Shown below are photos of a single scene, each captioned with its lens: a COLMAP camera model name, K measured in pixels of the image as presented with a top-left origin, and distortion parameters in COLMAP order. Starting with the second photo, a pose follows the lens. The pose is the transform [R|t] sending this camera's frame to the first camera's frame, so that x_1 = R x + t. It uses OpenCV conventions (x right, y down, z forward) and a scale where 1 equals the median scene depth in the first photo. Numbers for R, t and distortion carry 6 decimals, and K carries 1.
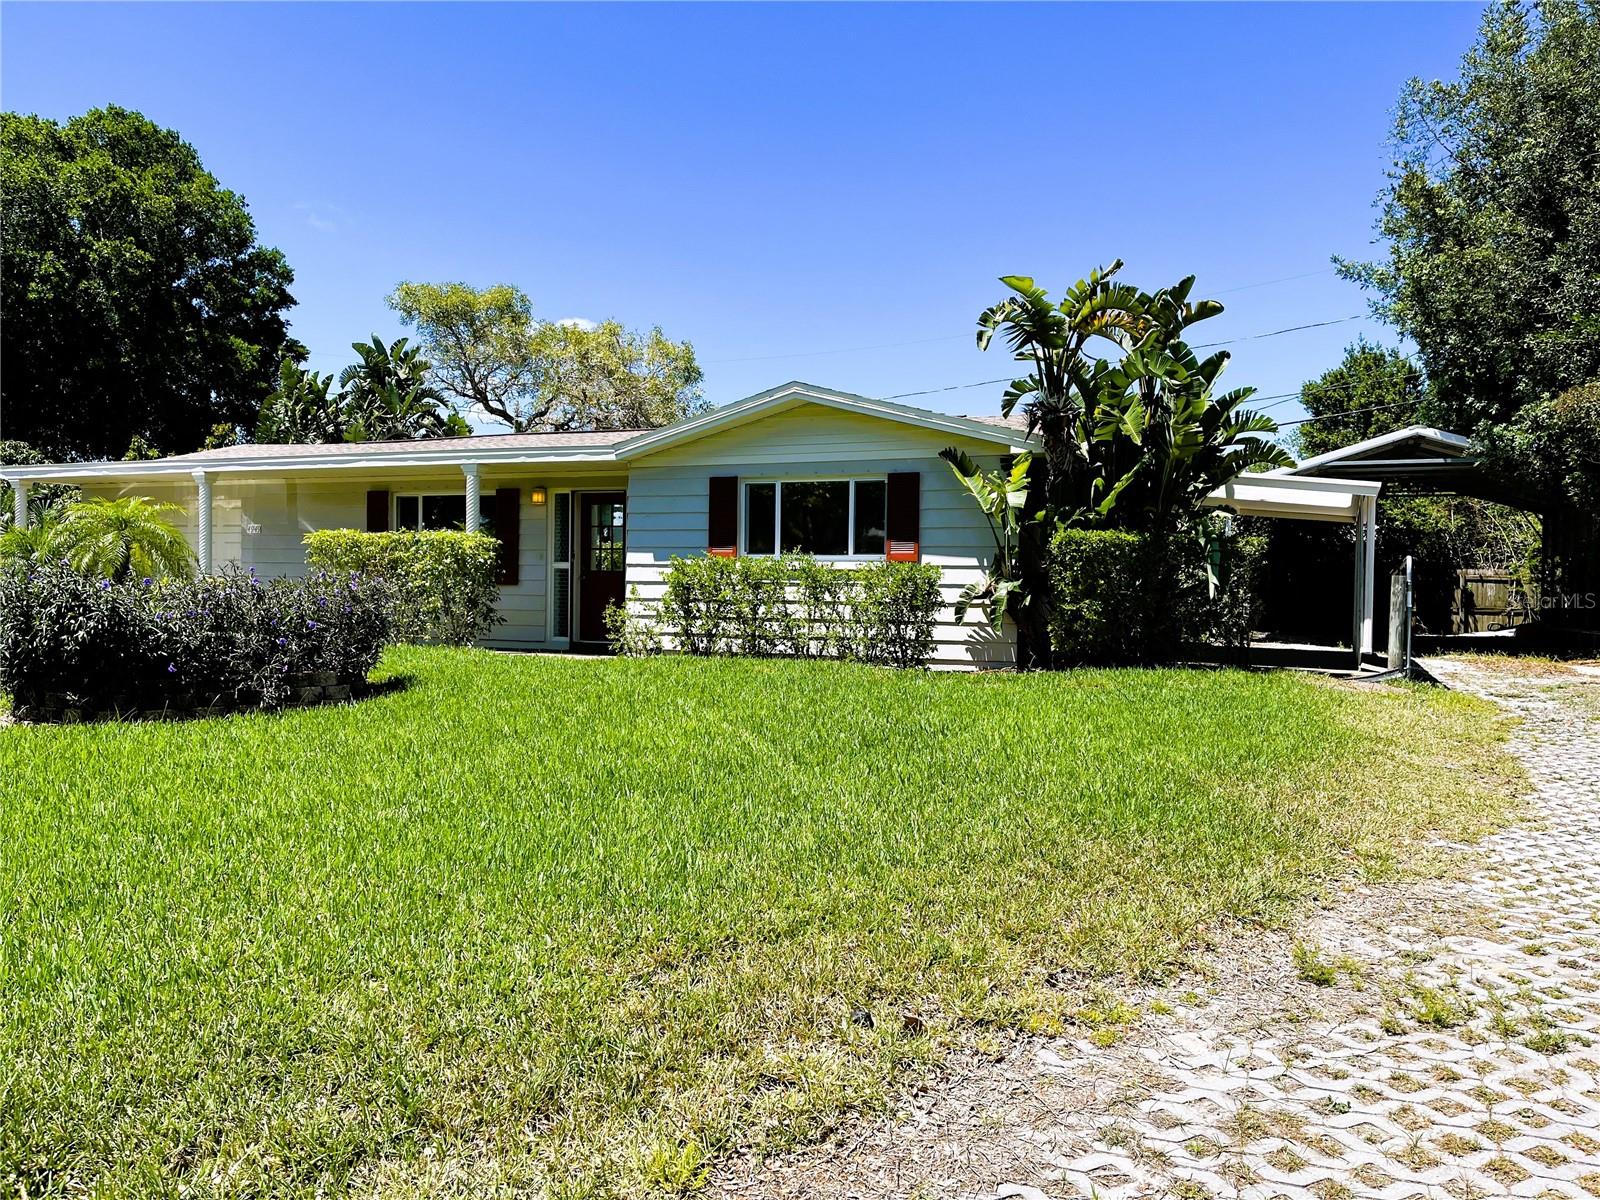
lens RADIAL K [[1211.8, 0, 800.5], [0, 1211.8, 599.5], [0, 0, 1]] dist [-0.009490, -0.001688]
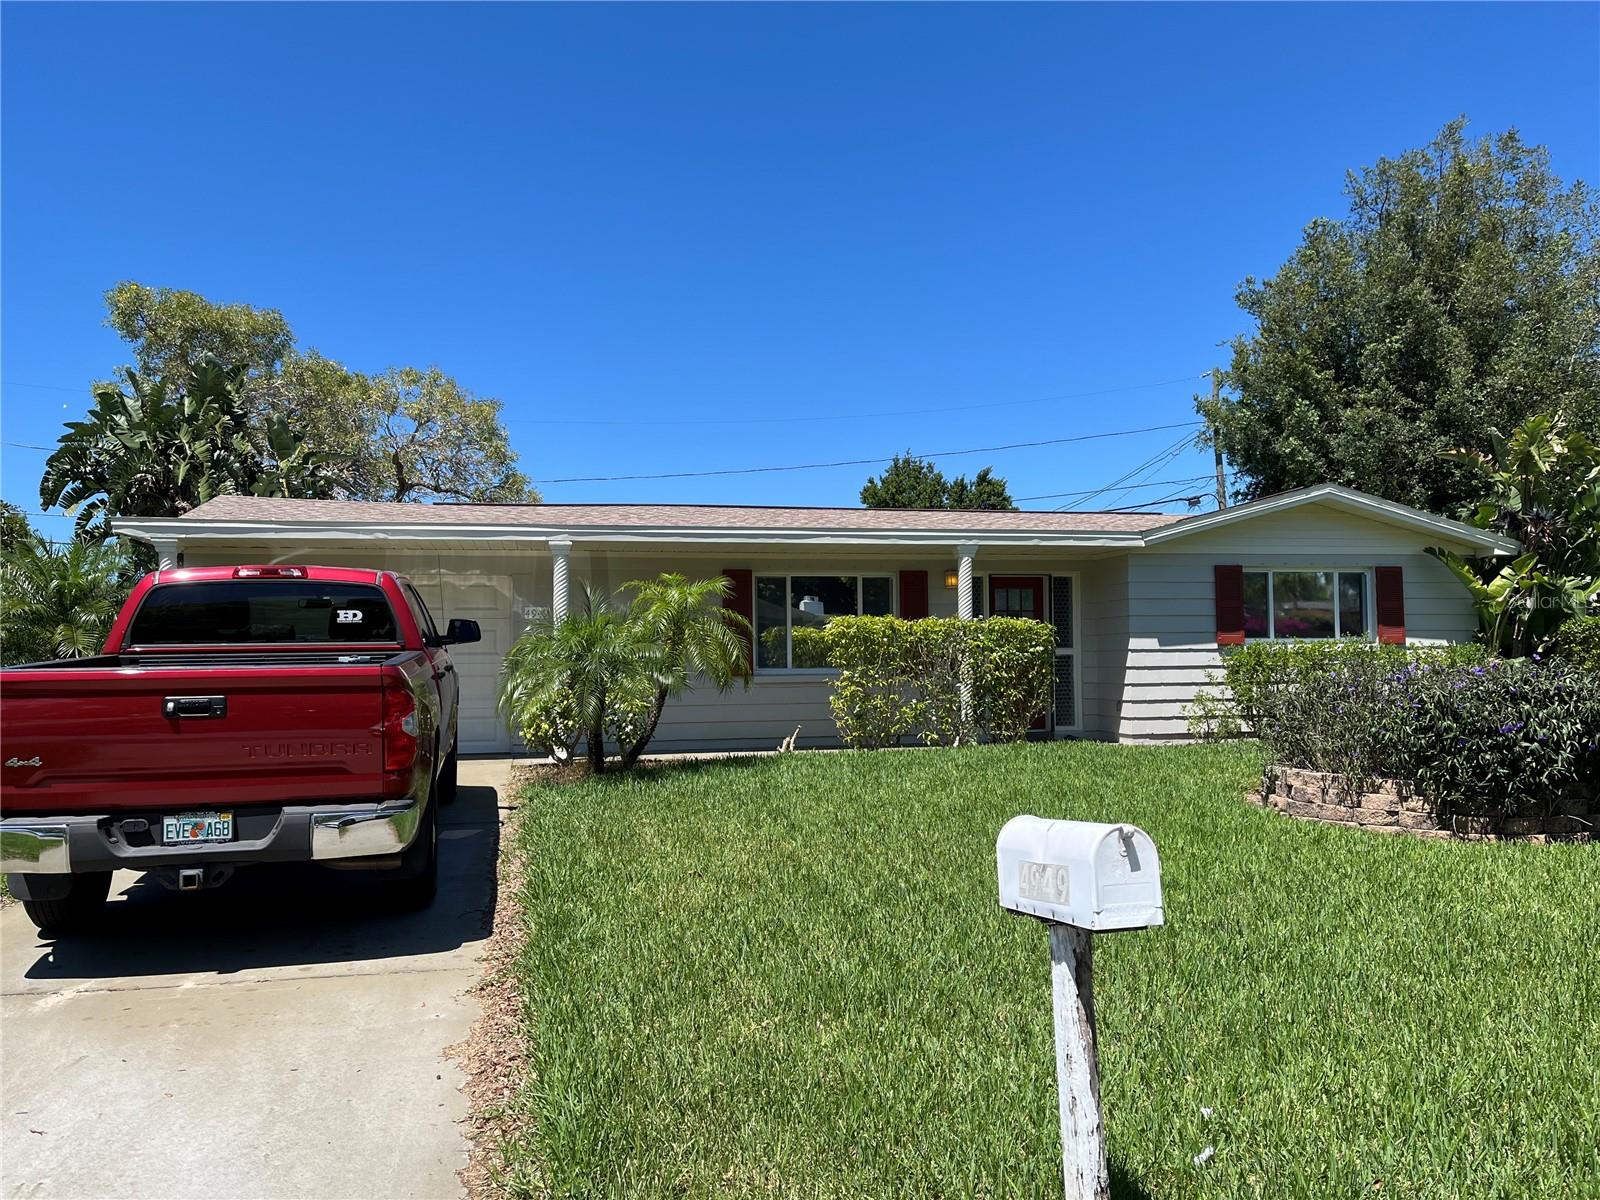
lens RADIAL K [[1211.8, 0, 800.5], [0, 1211.8, 598.2], [0, 0, 1]] dist [-0.009490, -0.001688]
pose [[0.828655, 0.011798, 0.559636, -0.906914], [0.031956, 0.997150, -0.068340, -0.011845], [-0.558847, 0.074514, 0.825916, 0.318591]]
